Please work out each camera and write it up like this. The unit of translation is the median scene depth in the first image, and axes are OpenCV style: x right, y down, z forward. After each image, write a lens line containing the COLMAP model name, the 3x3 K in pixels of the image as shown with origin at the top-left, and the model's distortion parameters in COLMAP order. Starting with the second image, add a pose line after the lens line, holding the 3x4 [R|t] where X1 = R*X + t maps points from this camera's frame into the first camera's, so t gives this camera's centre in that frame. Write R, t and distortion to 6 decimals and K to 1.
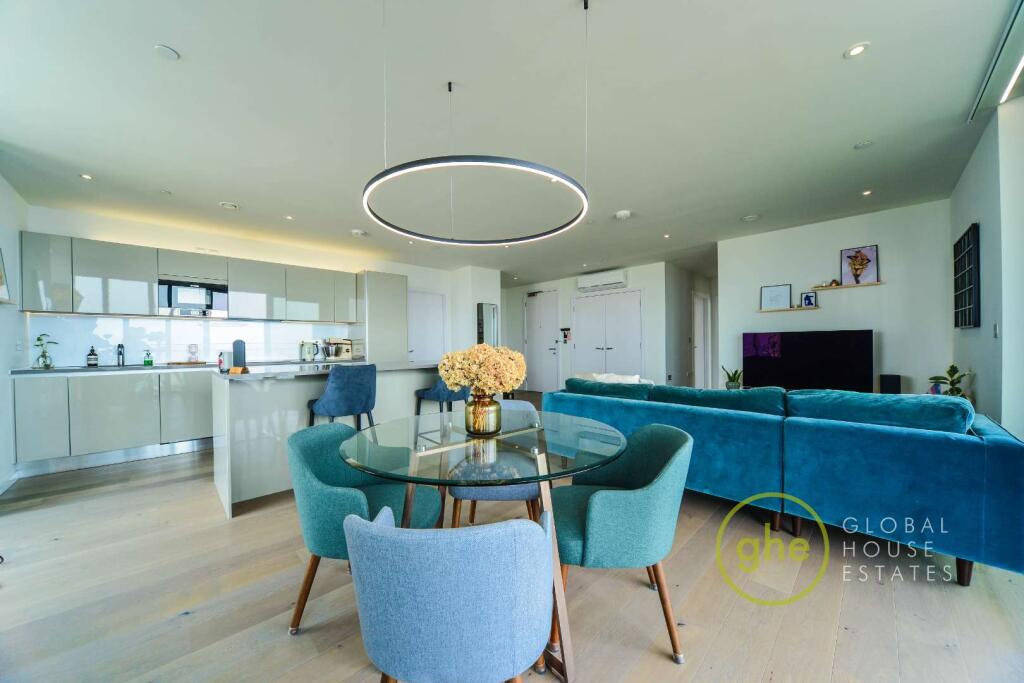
lens RADIAL K [[358.0, 0, 507.8], [0, 358.0, 346.4], [0, 0, 1]] dist [-0.018243, 0.000527]
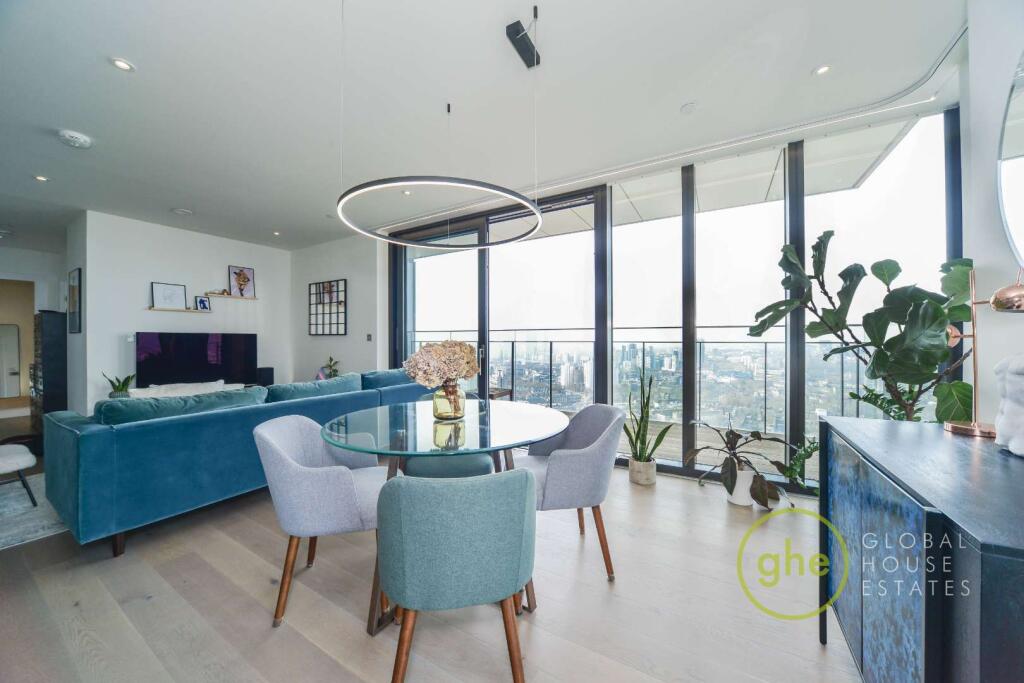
lens RADIAL K [[358.0, 0, 508.3], [0, 358.0, 342.3], [0, 0, 1]] dist [-0.018243, 0.000527]
pose [[-0.268934, 0.012773, 0.963074, -0.455907], [0.014738, 0.999850, -0.009145, 0.010309], [-0.963046, 0.011734, -0.269082, 0.423332]]
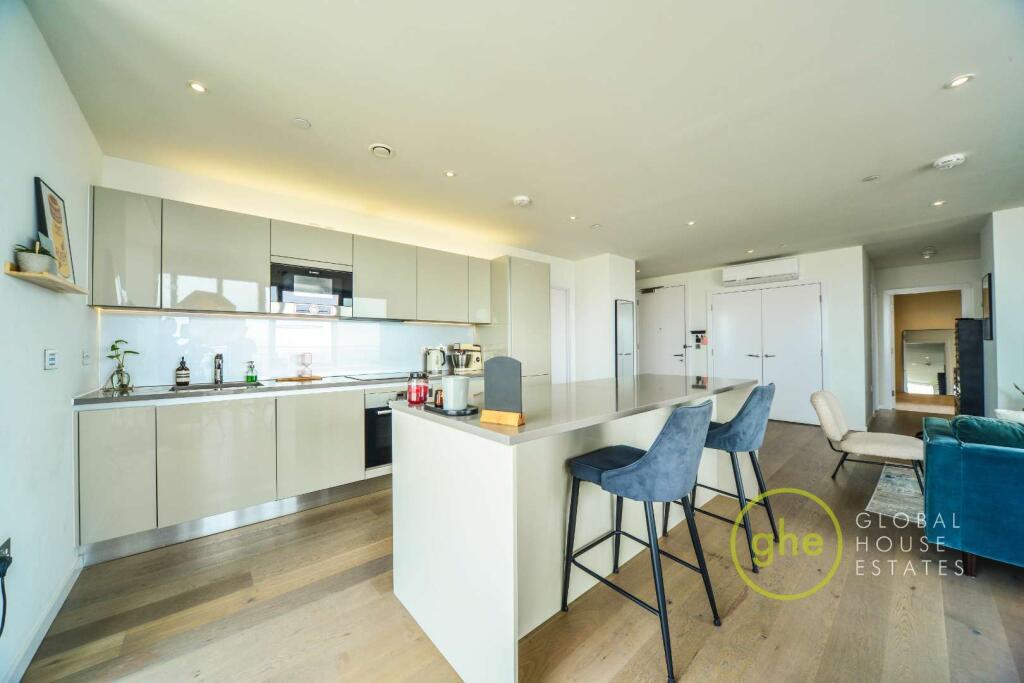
lens RADIAL K [[358.0, 0, 510.5], [0, 358.0, 342.1], [0, 0, 1]] dist [-0.018243, 0.000527]
pose [[0.998246, 0.001133, -0.059196, -0.443051], [-0.002168, 0.999846, -0.017429, -0.017288], [0.059167, 0.017527, 0.998094, 0.299972]]
